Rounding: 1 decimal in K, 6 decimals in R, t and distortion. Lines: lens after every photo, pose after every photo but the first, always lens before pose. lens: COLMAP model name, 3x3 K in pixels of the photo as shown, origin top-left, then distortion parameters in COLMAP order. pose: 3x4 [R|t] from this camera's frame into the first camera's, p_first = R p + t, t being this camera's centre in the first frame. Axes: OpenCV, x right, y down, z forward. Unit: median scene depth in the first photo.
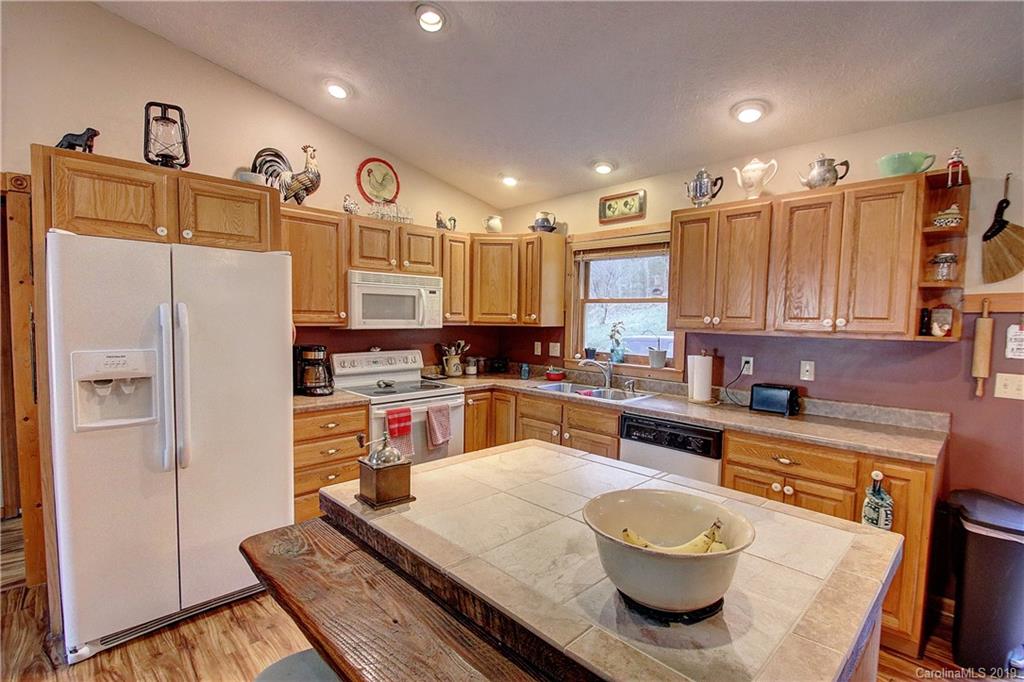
lens RADIAL K [[473.5, 0, 510.5], [0, 473.5, 346.0], [0, 0, 1]] dist [0.005992, -0.010102]
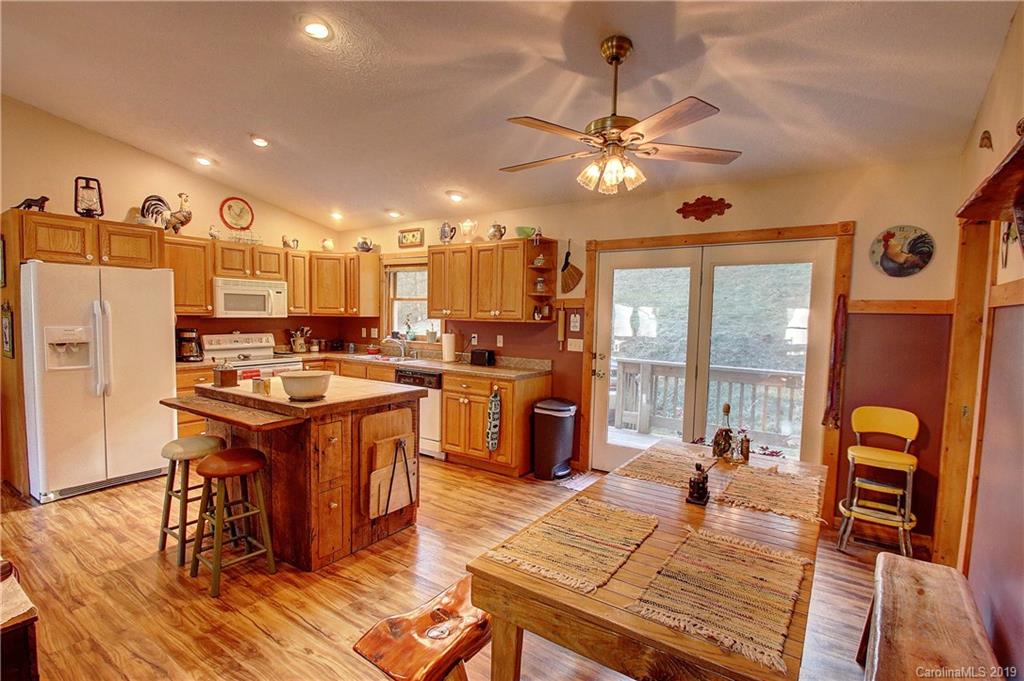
lens RADIAL K [[492.7, 0, 510.3], [0, 492.7, 346.5], [0, 0, 1]] dist [0.003423, -0.011088]
pose [[0.981277, -0.009444, 0.192368, 0.261410], [0.007787, 0.999926, 0.009368, 0.046263], [-0.192442, -0.007694, 0.981278, -0.668483]]
